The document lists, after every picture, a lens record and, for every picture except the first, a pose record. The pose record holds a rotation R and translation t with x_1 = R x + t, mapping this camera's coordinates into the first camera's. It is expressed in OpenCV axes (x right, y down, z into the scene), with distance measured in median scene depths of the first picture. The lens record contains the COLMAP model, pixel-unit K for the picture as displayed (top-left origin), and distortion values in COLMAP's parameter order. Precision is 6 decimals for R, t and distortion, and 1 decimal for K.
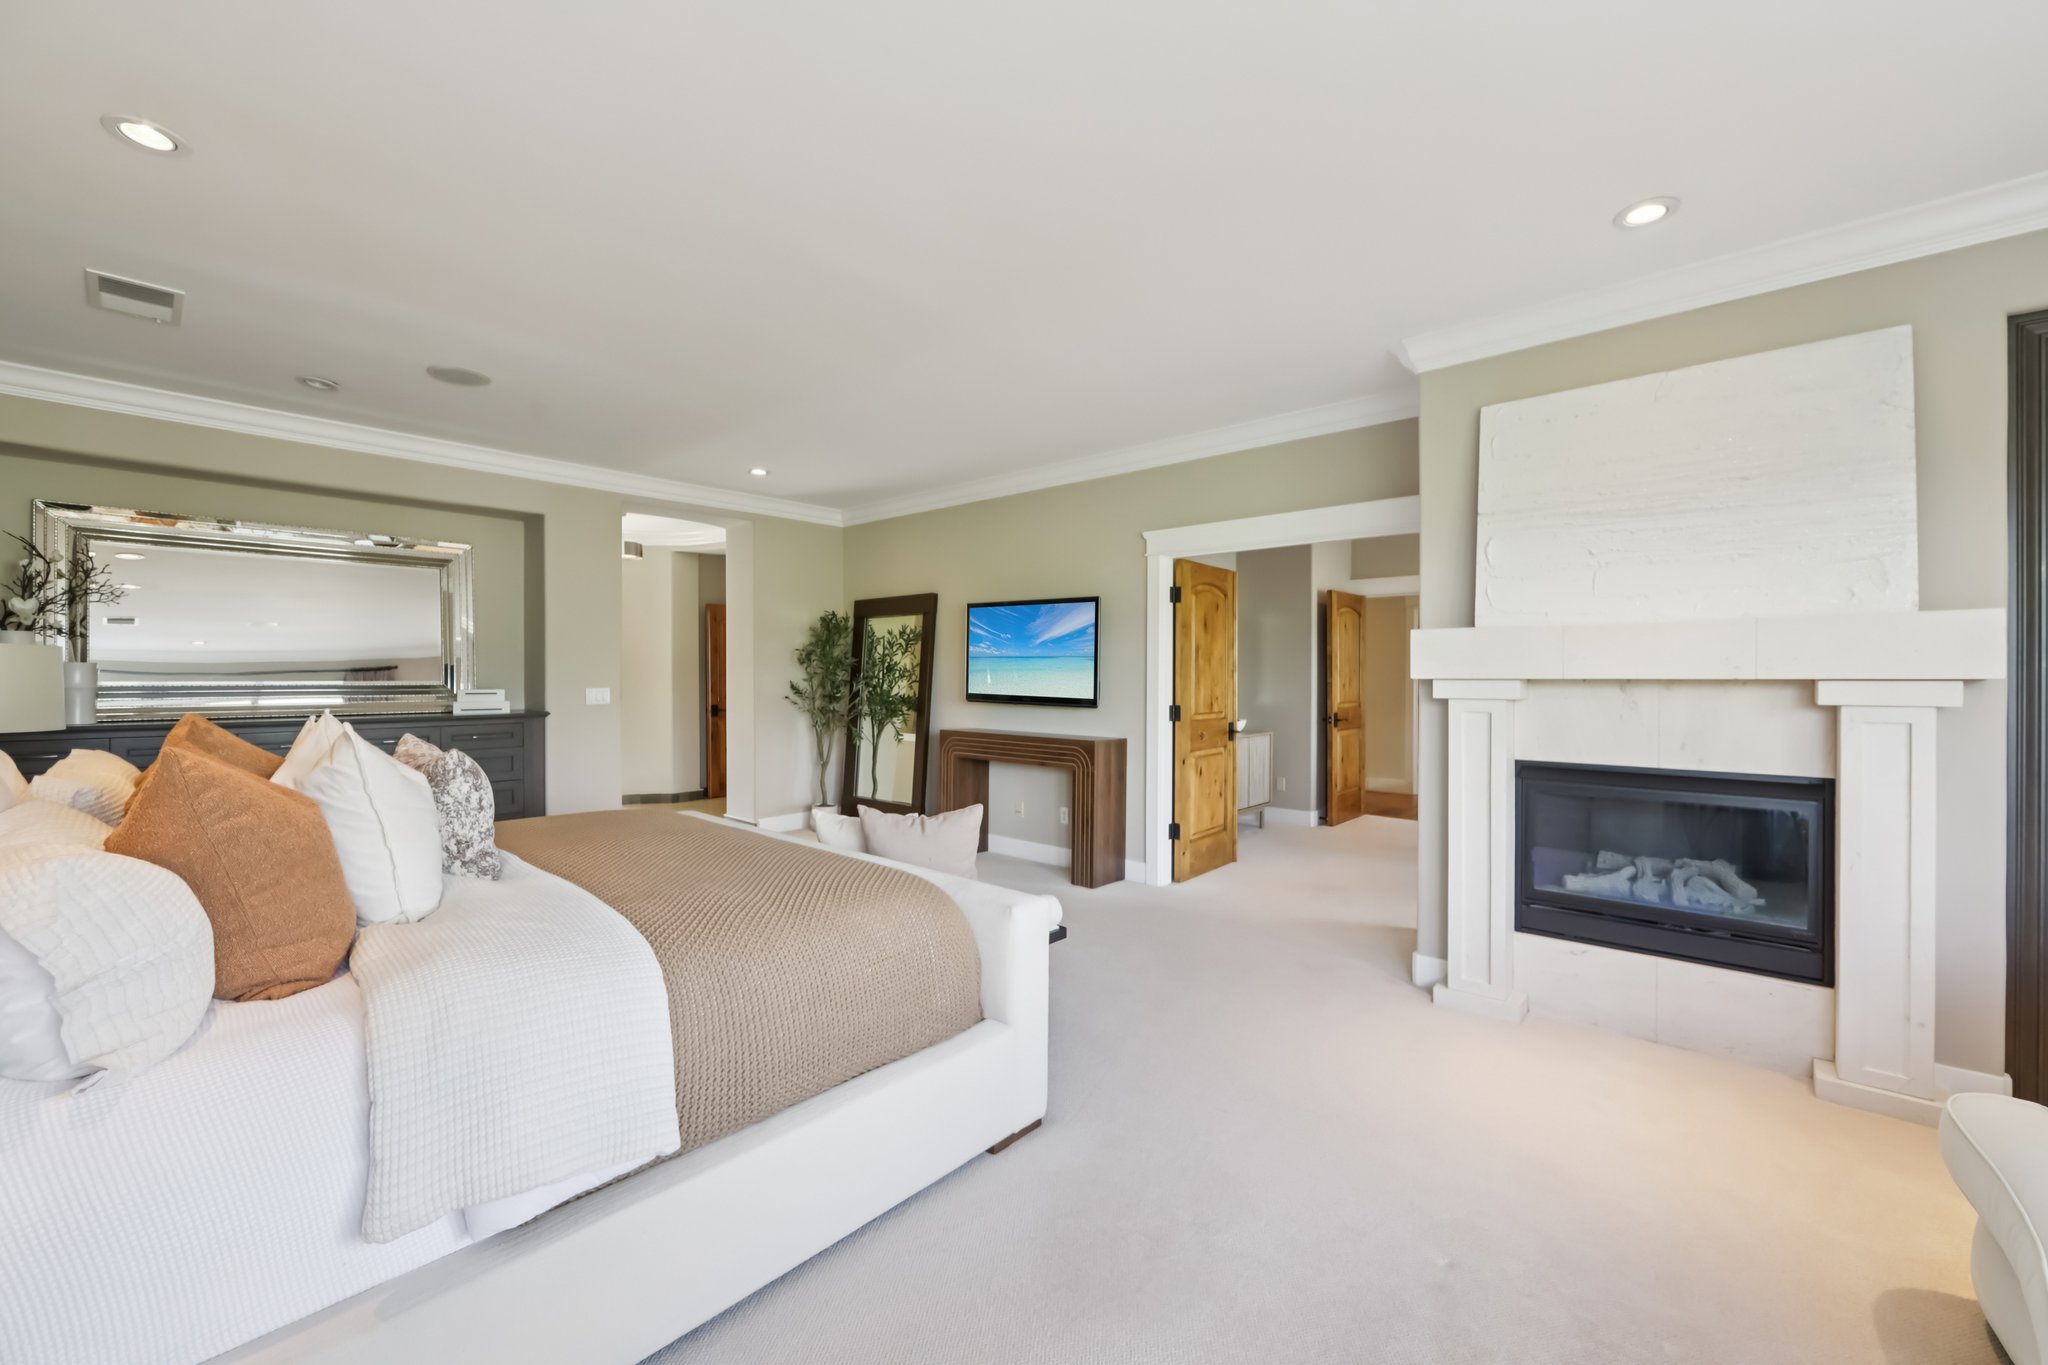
lens RADIAL K [[814.0, 0, 1024.0], [0, 814.0, 682.5], [0, 0, 1]] dist [-0.003027, -0.000078]
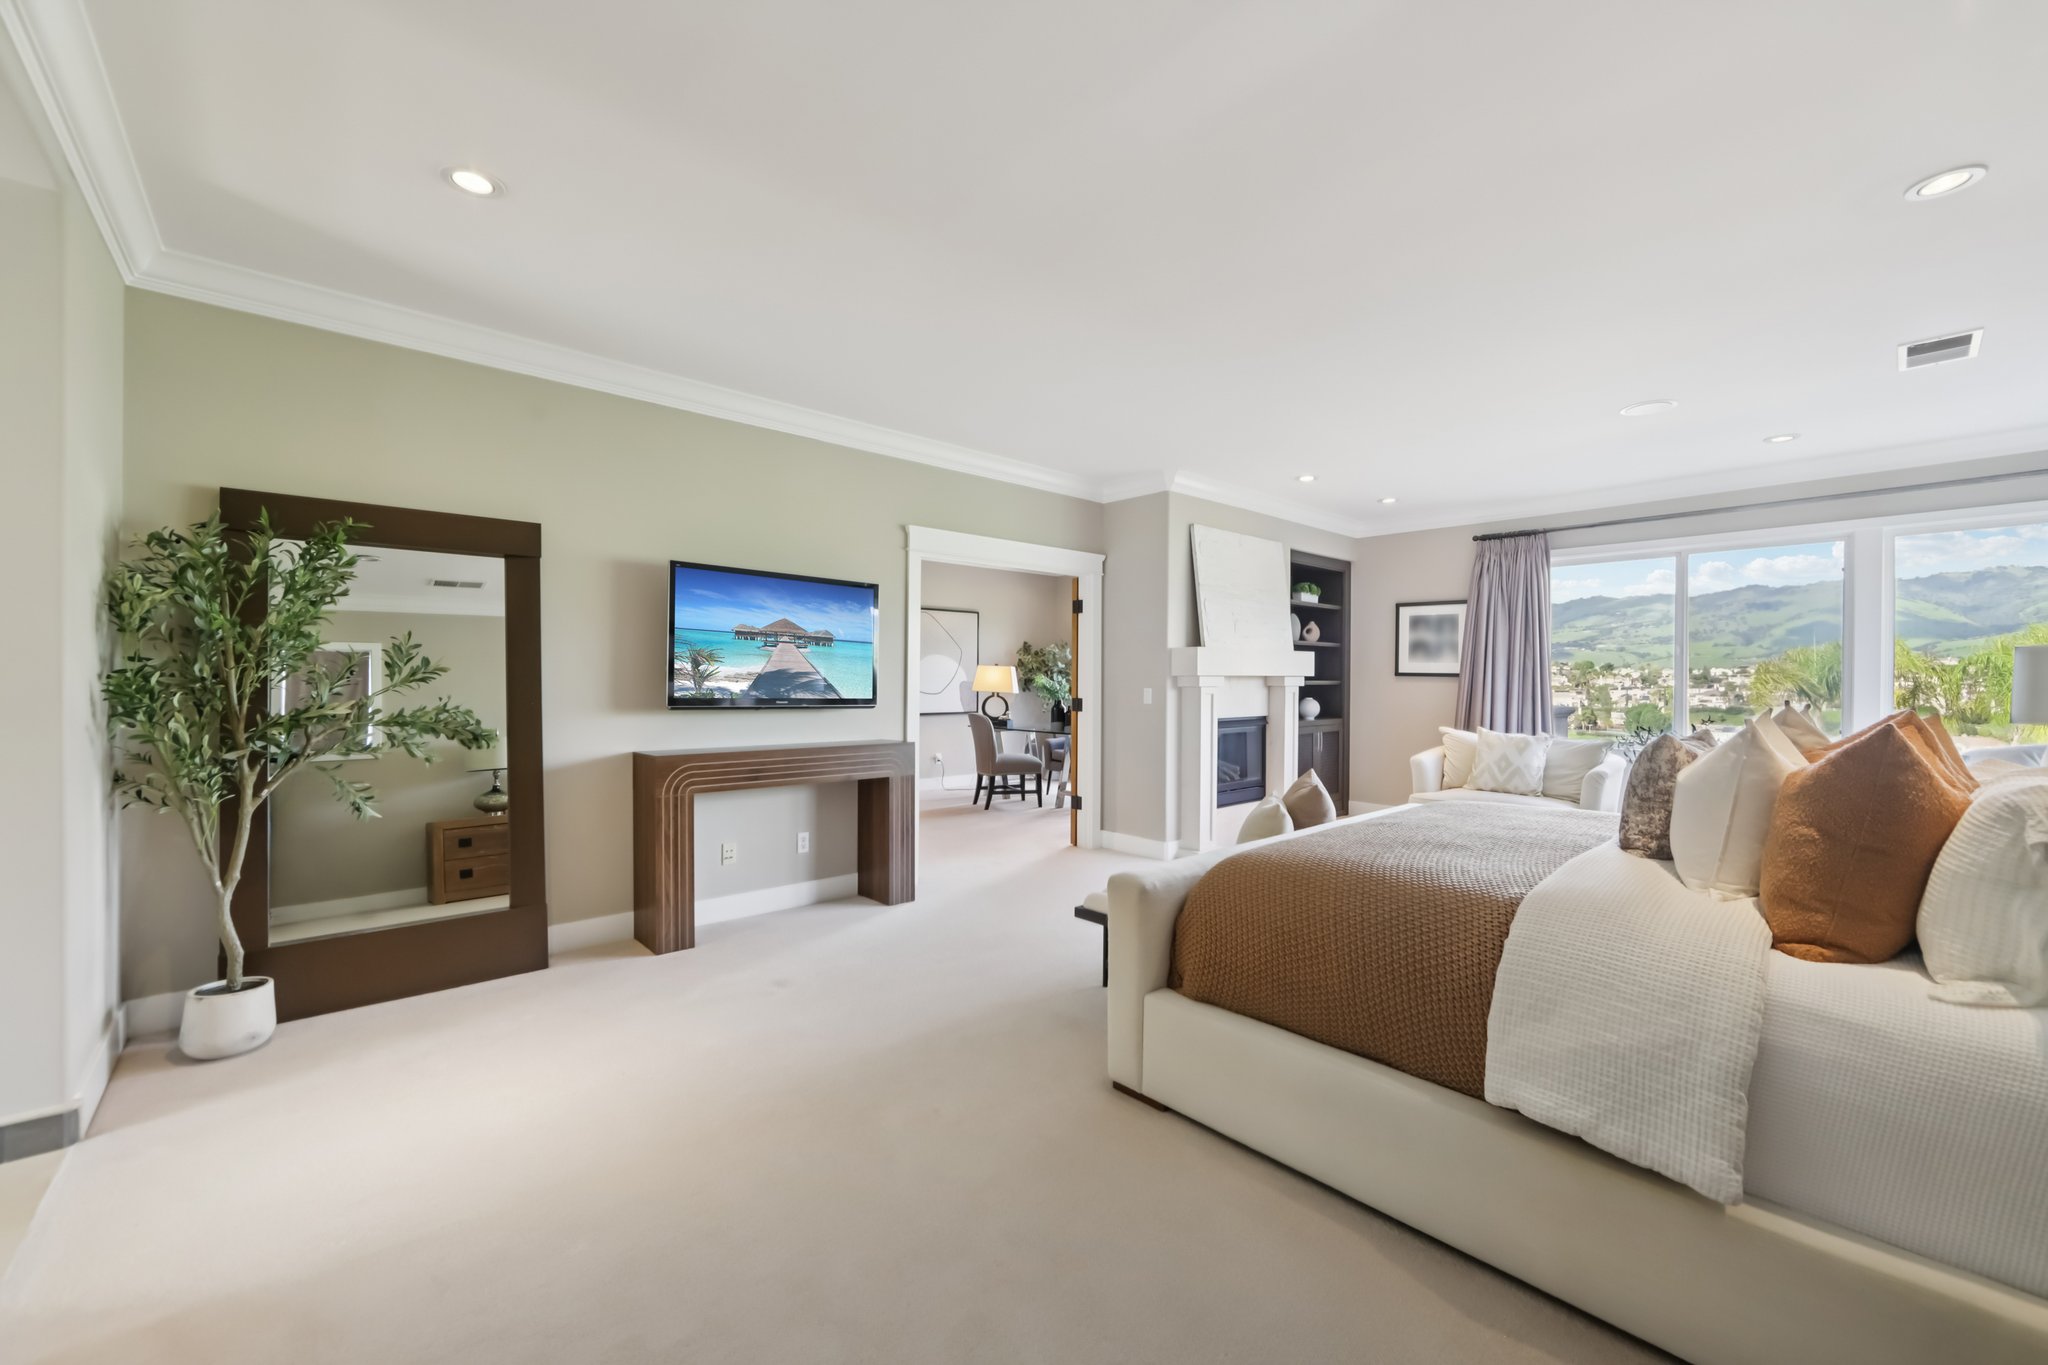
lens RADIAL K [[814.0, 0, 1024.0], [0, 814.0, 682.5], [0, 0, 1]] dist [-0.003027, -0.000078]
pose [[0.106430, -0.005970, 0.994302, -0.814351], [0.003220, 0.999979, 0.005659, -0.000862], [-0.994315, 0.002599, 0.106447, 0.761925]]
